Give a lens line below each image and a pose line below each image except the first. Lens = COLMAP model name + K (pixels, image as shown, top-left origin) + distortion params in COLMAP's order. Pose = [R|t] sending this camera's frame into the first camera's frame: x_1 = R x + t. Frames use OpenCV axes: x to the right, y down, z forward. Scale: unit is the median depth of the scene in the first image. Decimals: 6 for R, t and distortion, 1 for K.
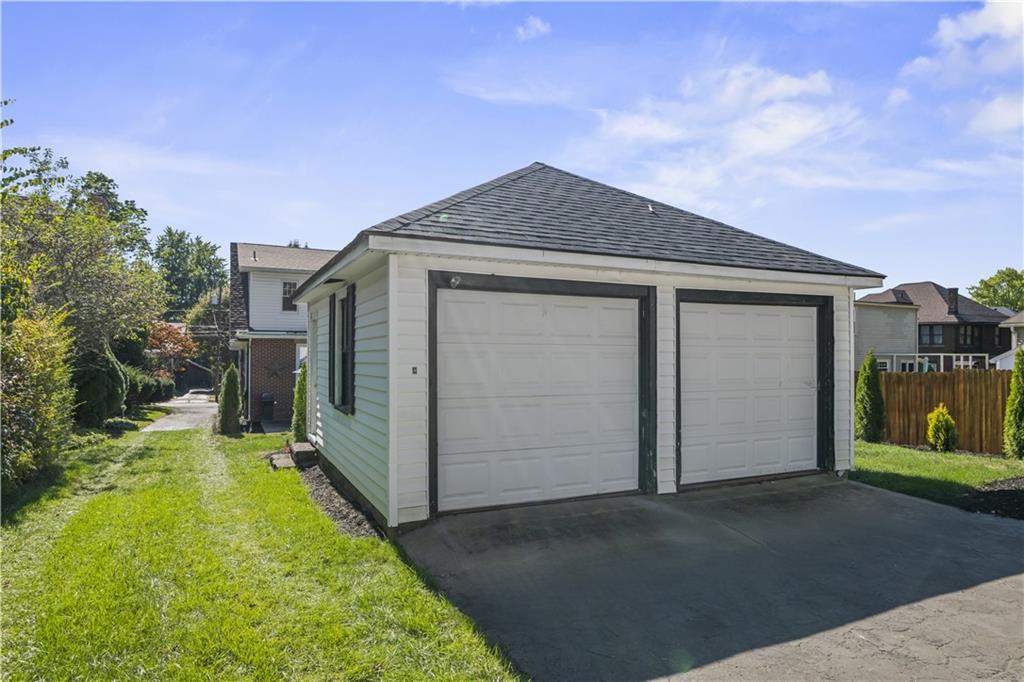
lens RADIAL K [[621.5, 0, 510.1], [0, 621.5, 343.7], [0, 0, 1]] dist [-0.001685, -0.000556]
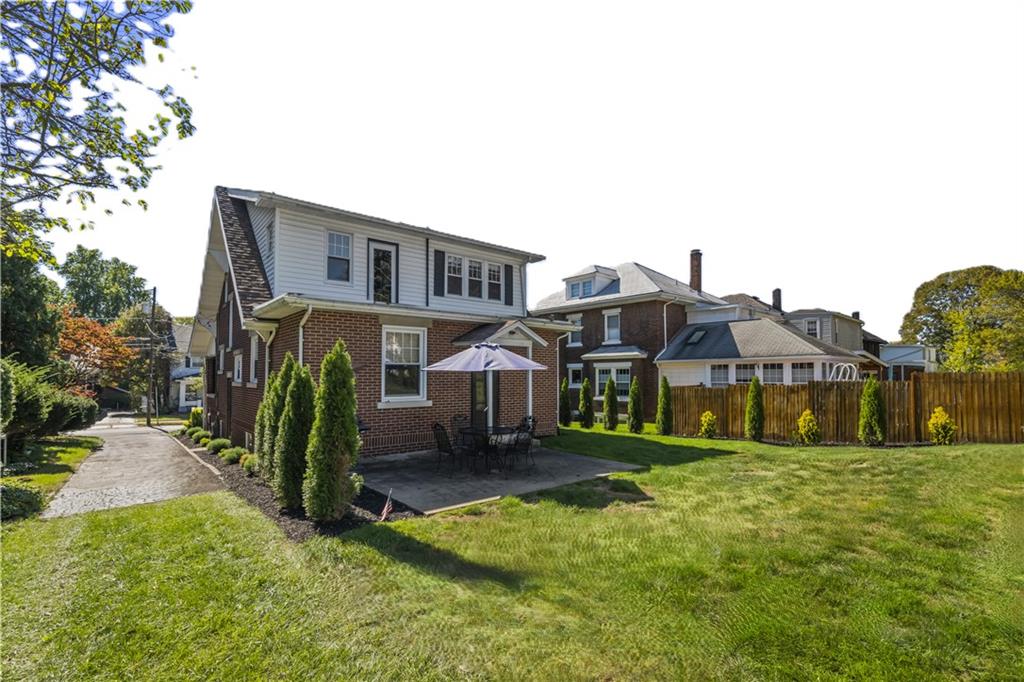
lens RADIAL K [[476.4, 0, 513.7], [0, 476.4, 361.4], [0, 0, 1]] dist [0.000167, 0.000072]
pose [[0.970032, 0.000718, 0.242975, -0.135018], [0.003623, 0.999842, -0.017418, 0.016591], [-0.242949, 0.017776, 0.969876, 0.223503]]
